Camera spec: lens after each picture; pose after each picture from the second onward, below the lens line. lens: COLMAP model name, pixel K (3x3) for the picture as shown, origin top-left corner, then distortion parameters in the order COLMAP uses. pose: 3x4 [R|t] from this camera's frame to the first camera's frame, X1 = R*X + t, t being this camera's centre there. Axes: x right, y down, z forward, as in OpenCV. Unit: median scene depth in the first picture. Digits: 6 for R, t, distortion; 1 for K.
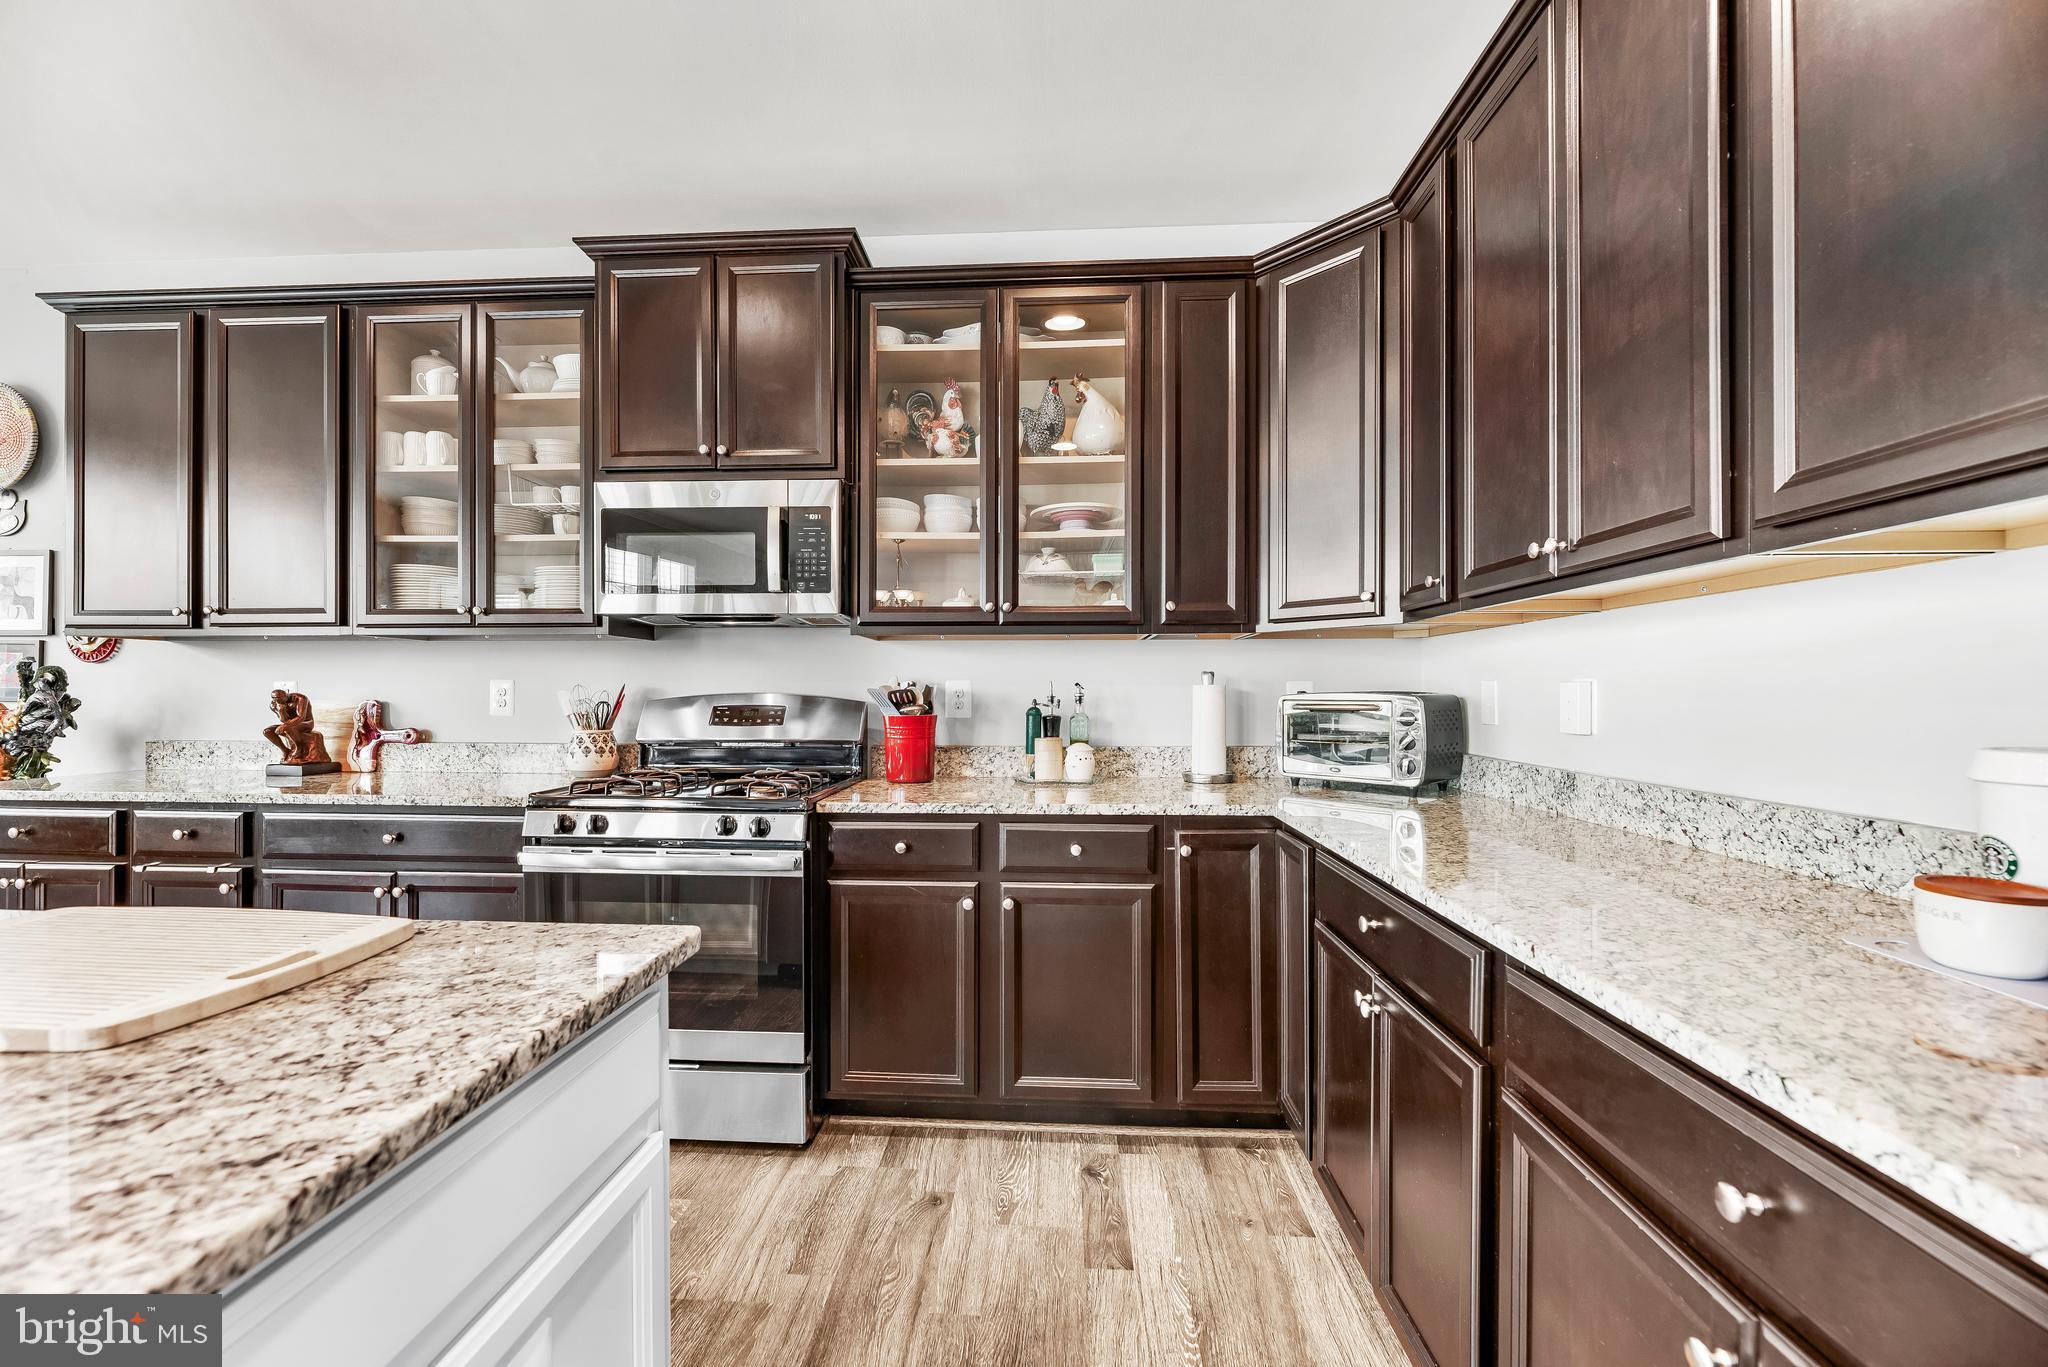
lens RADIAL K [[830.6, 0, 1011.1], [0, 830.6, 693.0], [0, 0, 1]] dist [-0.005808, 0.001518]
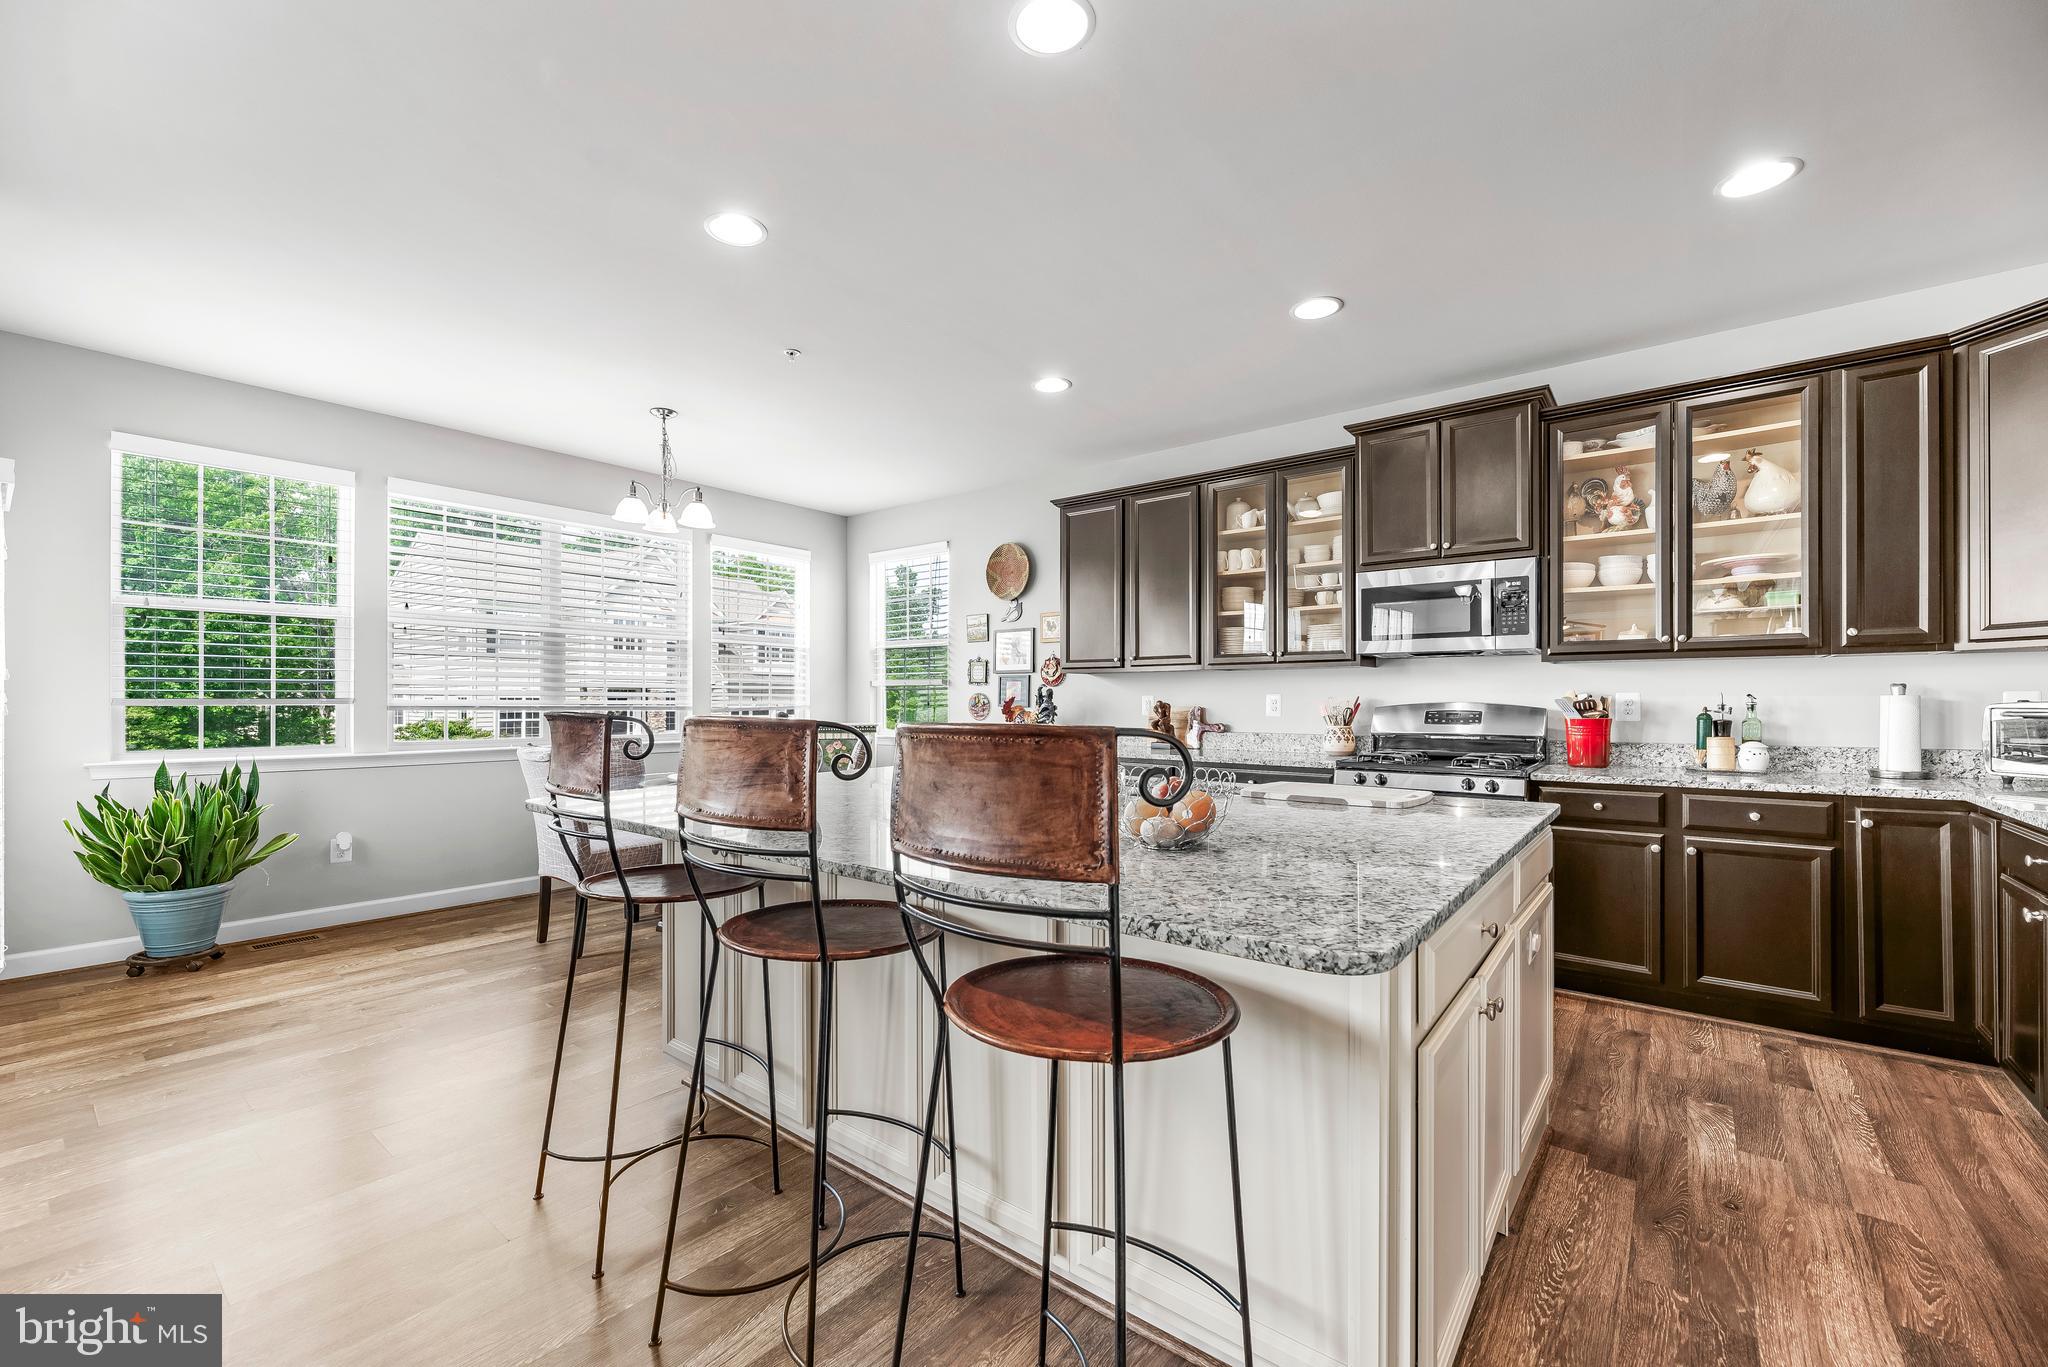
lens RADIAL K [[830.6, 0, 1010.9], [0, 830.6, 700.7], [0, 0, 1]] dist [-0.005808, 0.001518]
pose [[0.815496, -0.002142, -0.578758, -0.117122], [0.002093, 0.999998, -0.000752, -0.003878], [0.578759, -0.000598, 0.815499, -0.727819]]
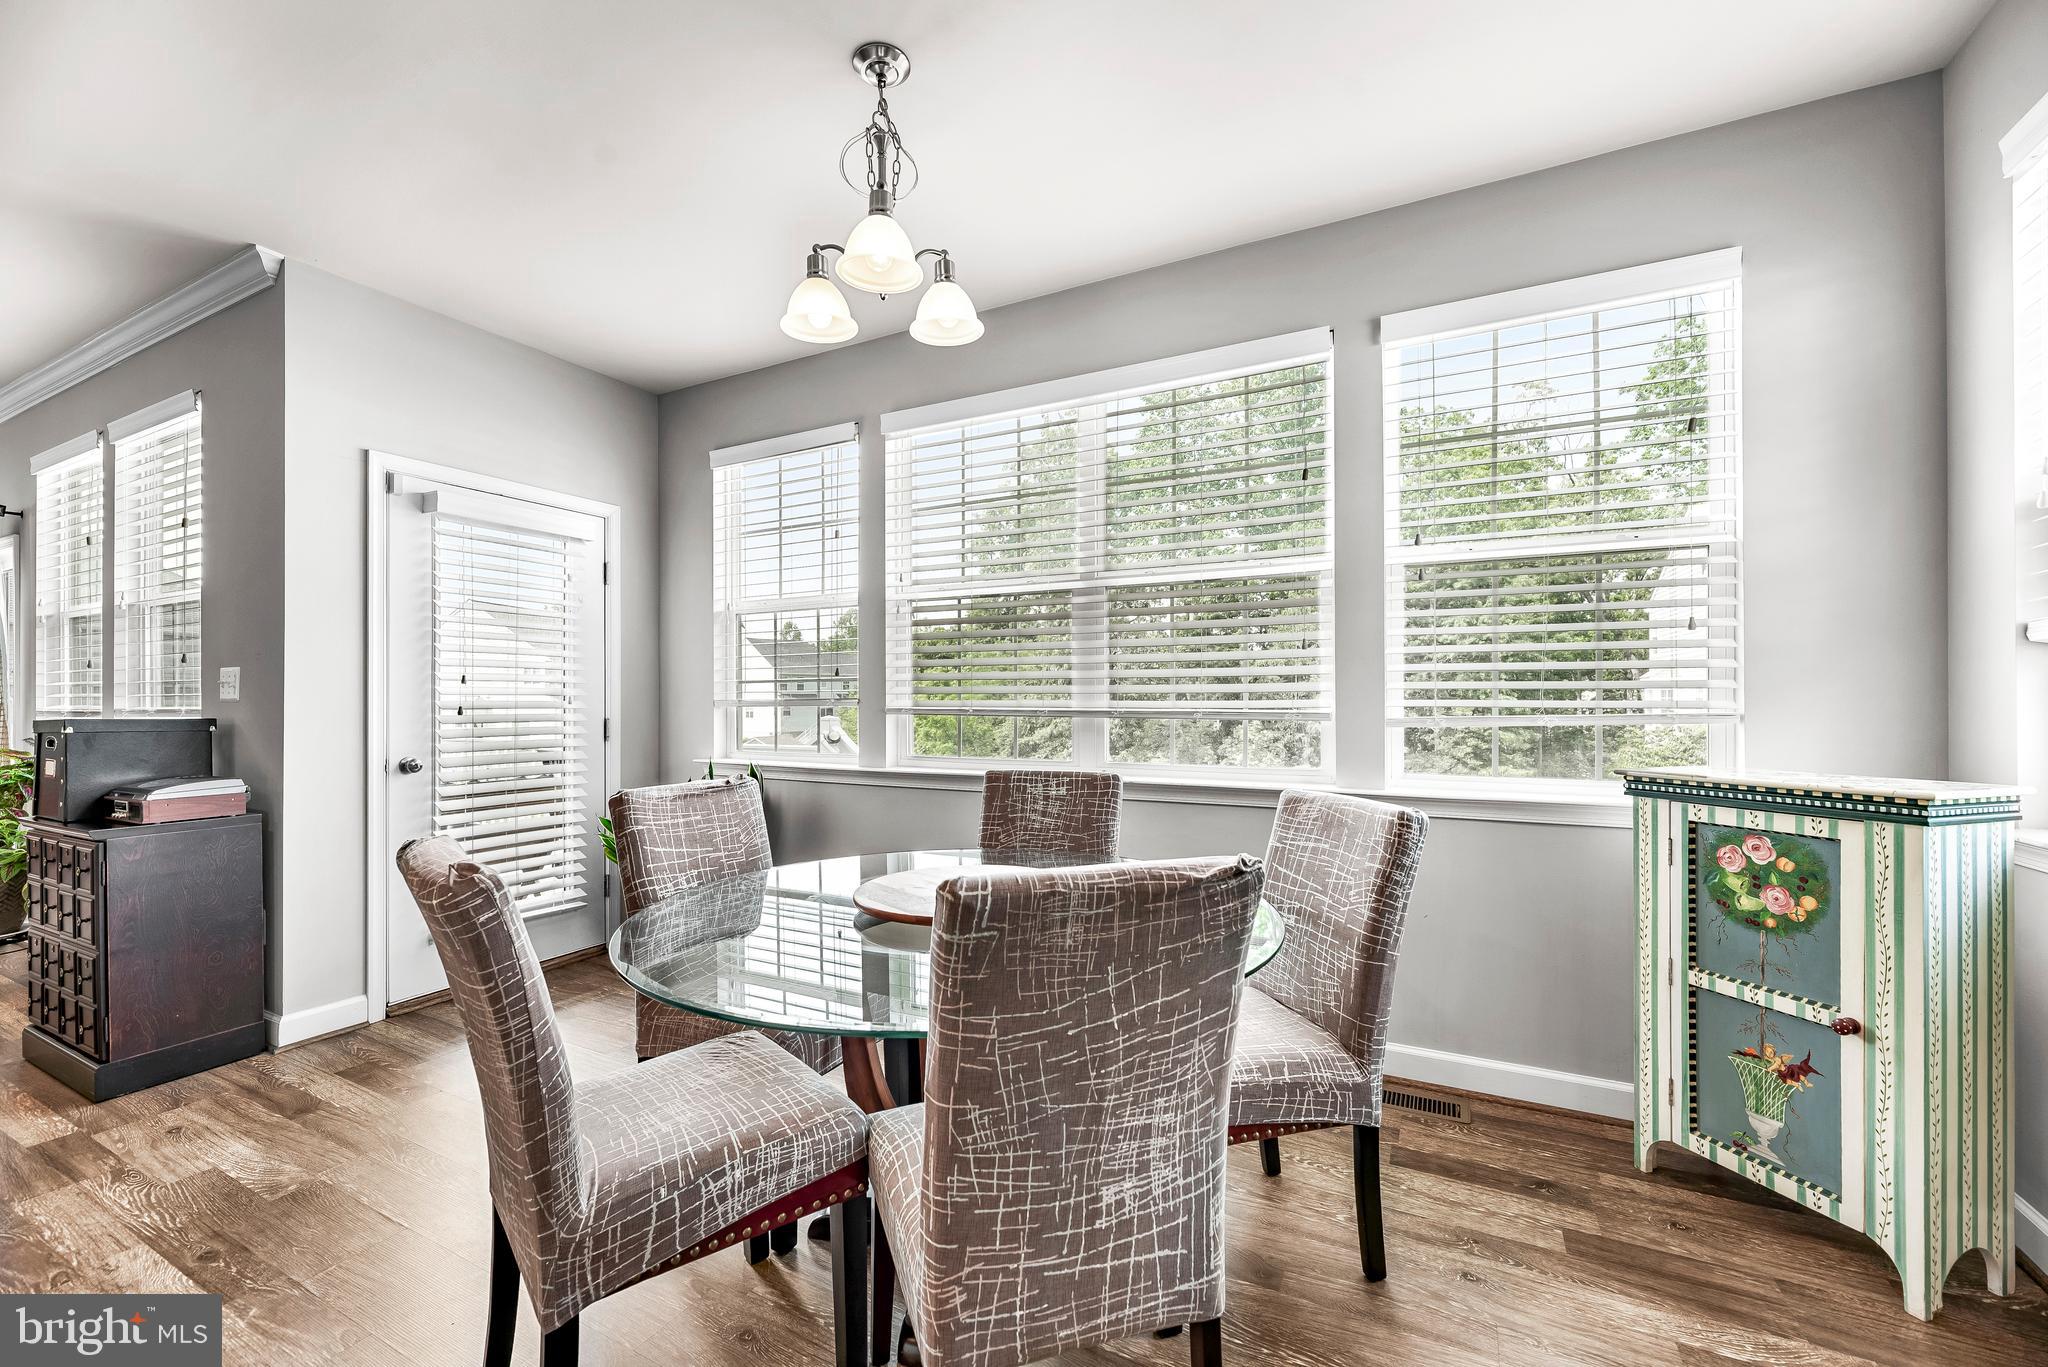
lens RADIAL K [[830.6, 0, 1018.9], [0, 830.6, 697.7], [0, 0, 1]] dist [-0.005808, 0.001518]
pose [[-0.410071, -0.006643, -0.912030, -1.089690], [0.001728, 0.999966, -0.008060, -0.003564], [0.912052, -0.004881, -0.410045, 0.763687]]
